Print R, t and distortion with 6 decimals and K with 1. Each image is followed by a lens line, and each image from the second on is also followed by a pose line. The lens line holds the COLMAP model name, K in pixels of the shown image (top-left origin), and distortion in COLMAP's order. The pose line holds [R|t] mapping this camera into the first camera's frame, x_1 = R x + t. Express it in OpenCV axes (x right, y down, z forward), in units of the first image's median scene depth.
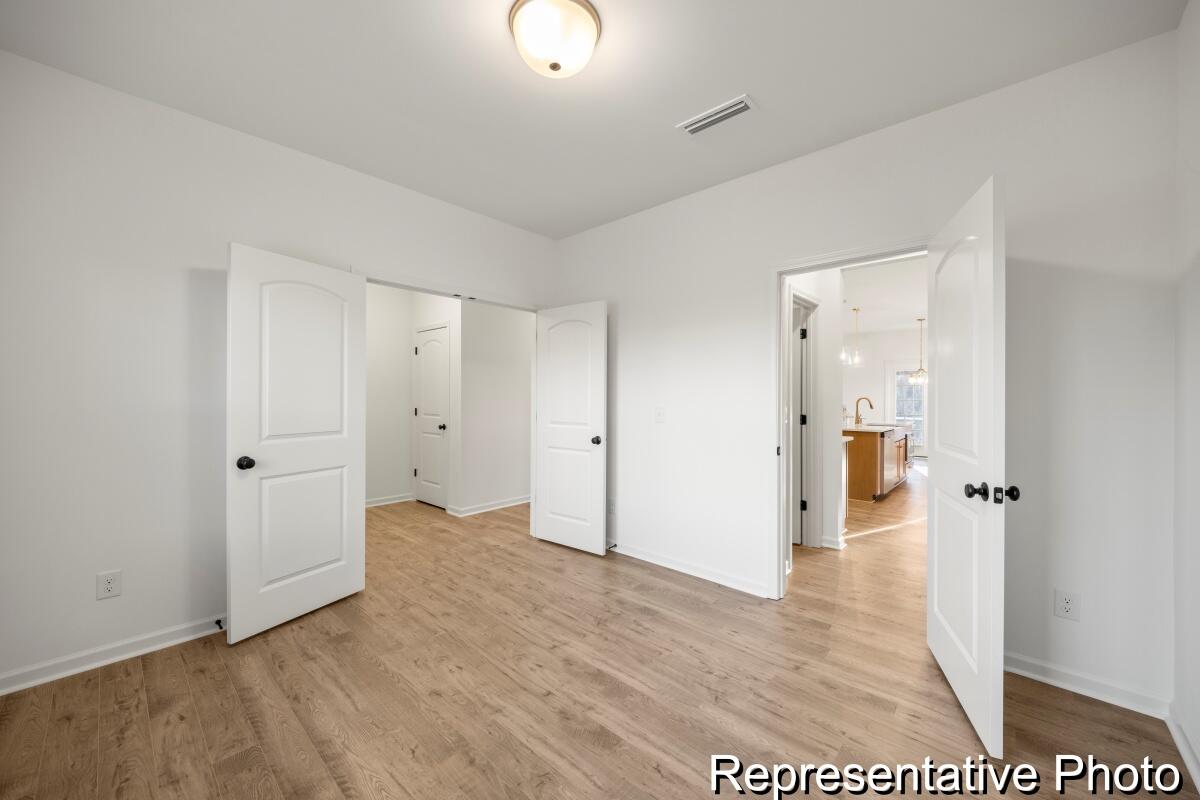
lens RADIAL K [[451.7, 0, 600.7], [0, 451.7, 394.0], [0, 0, 1]] dist [0.006683, -0.000106]
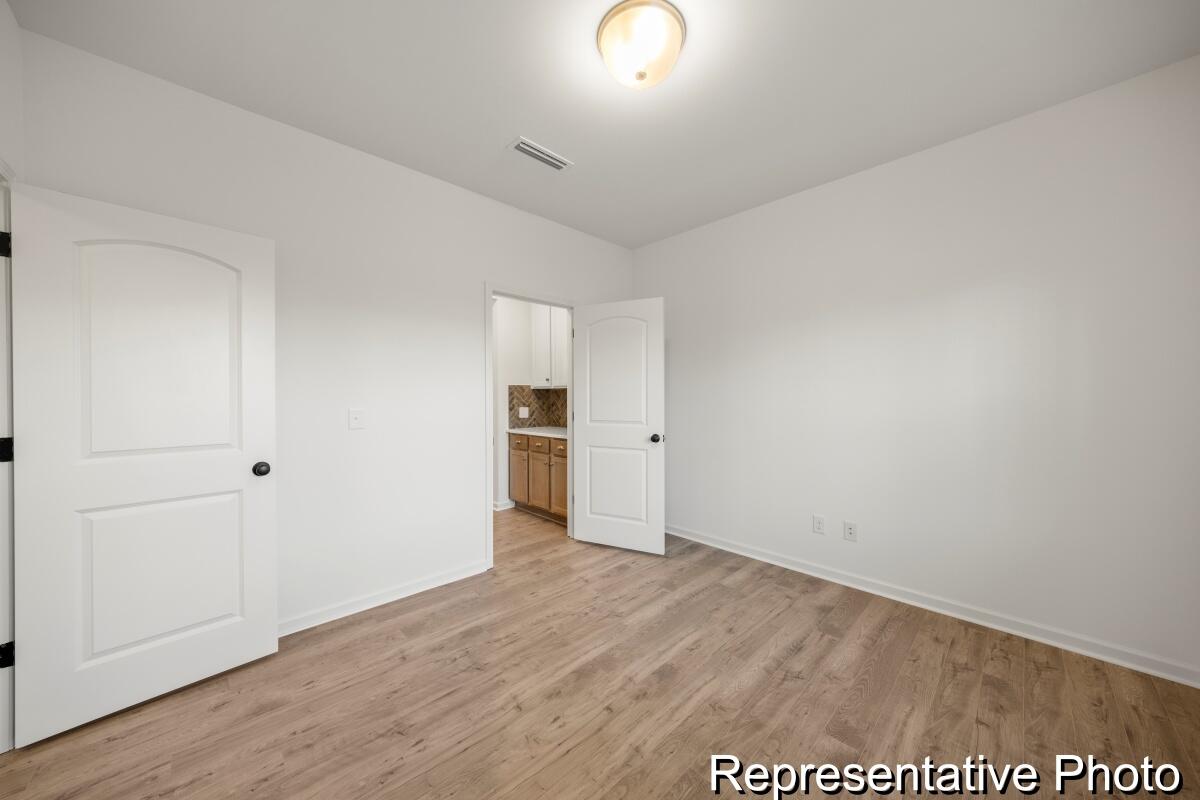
lens RADIAL K [[400.6, 0, 595.5], [0, 400.6, 405.9], [0, 0, 1]] dist [0.002199, -0.000244]
pose [[0.090220, -0.028749, 0.995507, -0.874233], [-0.005272, 0.999555, 0.029344, -0.008498], [-0.995908, -0.007895, 0.090028, 0.879091]]
